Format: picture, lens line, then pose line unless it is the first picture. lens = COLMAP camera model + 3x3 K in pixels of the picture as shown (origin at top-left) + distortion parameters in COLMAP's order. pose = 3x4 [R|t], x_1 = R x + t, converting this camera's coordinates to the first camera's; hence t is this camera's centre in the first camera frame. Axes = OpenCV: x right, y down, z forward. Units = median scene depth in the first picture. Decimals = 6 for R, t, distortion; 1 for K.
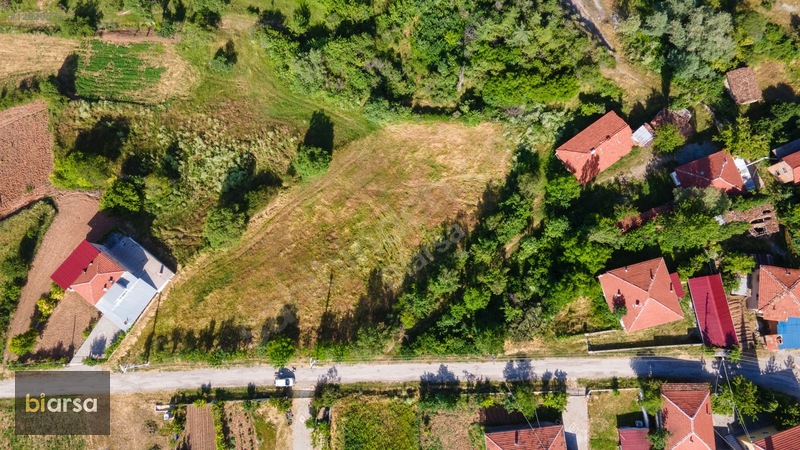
lens RADIAL K [[584.6, 0, 401.7], [0, 584.6, 230.4], [0, 0, 1]] dist [0.010951, 0.012922]
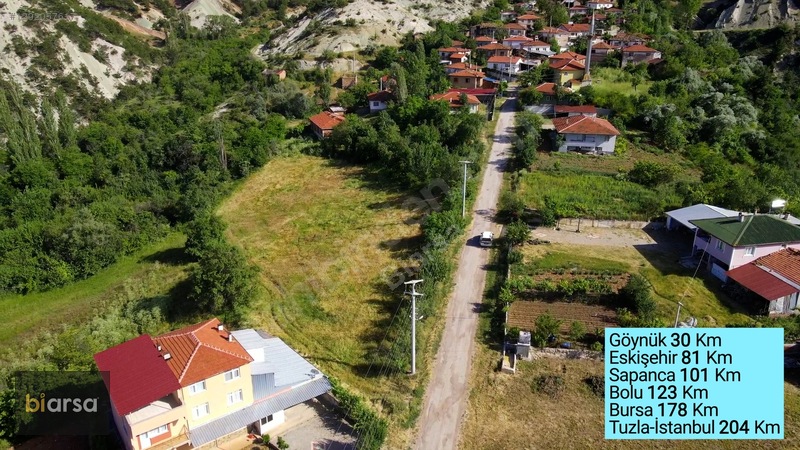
lens RADIAL K [[584.6, 0, 400.6], [0, 584.6, 223.2], [0, 0, 1]] dist [0.010951, 0.012922]
pose [[0.256719, -0.327554, 0.909287, -0.821022], [0.956028, 0.224090, -0.189191, 0.278646], [-0.141792, 0.917874, 0.370679, 0.715682]]
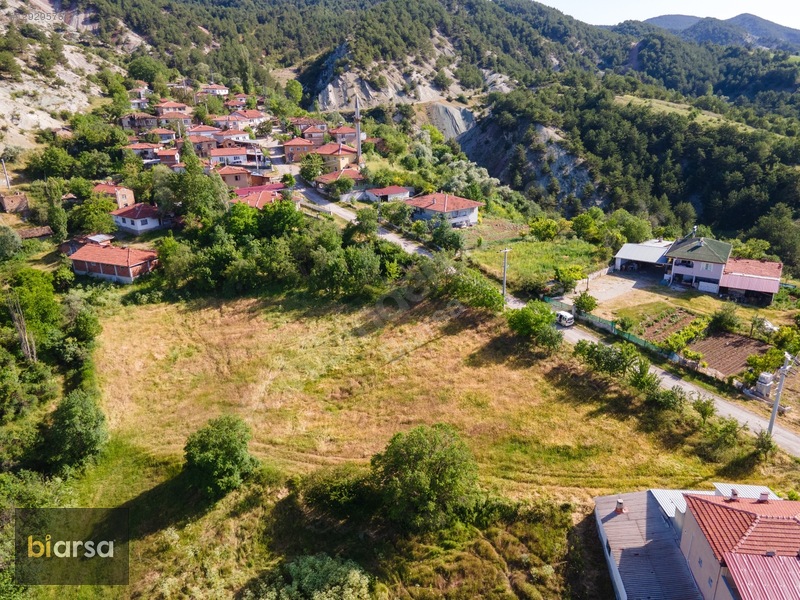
lens RADIAL K [[581.5, 0, 399.5], [0, 581.5, 297.8], [0, 0, 1]] dist [0.040631, 0.013813]
pose [[-0.525520, -0.268538, 0.807289, -0.626367], [0.845412, -0.058392, 0.530914, -0.256634], [-0.095431, 0.961498, 0.257711, 0.789610]]
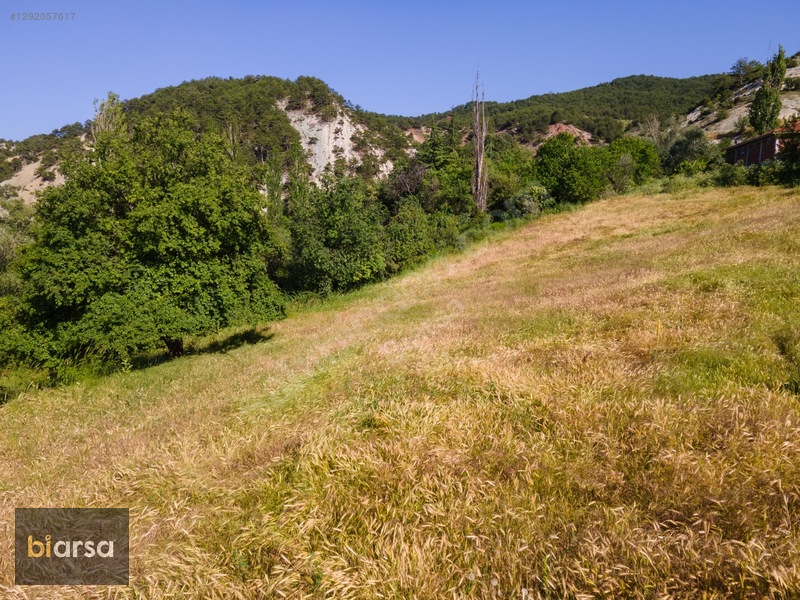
lens RADIAL K [[581.5, 0, 398.8], [0, 581.5, 300.0], [0, 0, 1]] dist [0.040631, 0.013813]
pose [[0.748197, -0.089084, 0.657469, -0.216988], [0.656955, 0.238071, -0.715354, 0.017620], [-0.092798, 0.967154, 0.236648, 1.037769]]
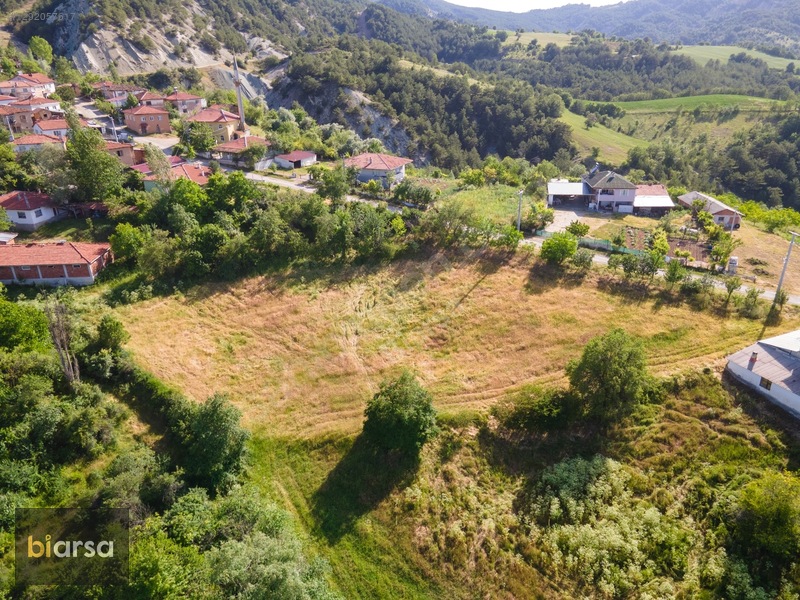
lens RADIAL K [[581.5, 0, 400.2], [0, 581.5, 296.4], [0, 0, 1]] dist [0.040631, 0.013813]
pose [[-0.856336, -0.179328, 0.484284, -0.394603], [0.514096, -0.207166, 0.832339, -0.534288], [-0.048934, 0.961730, 0.269595, 0.831251]]
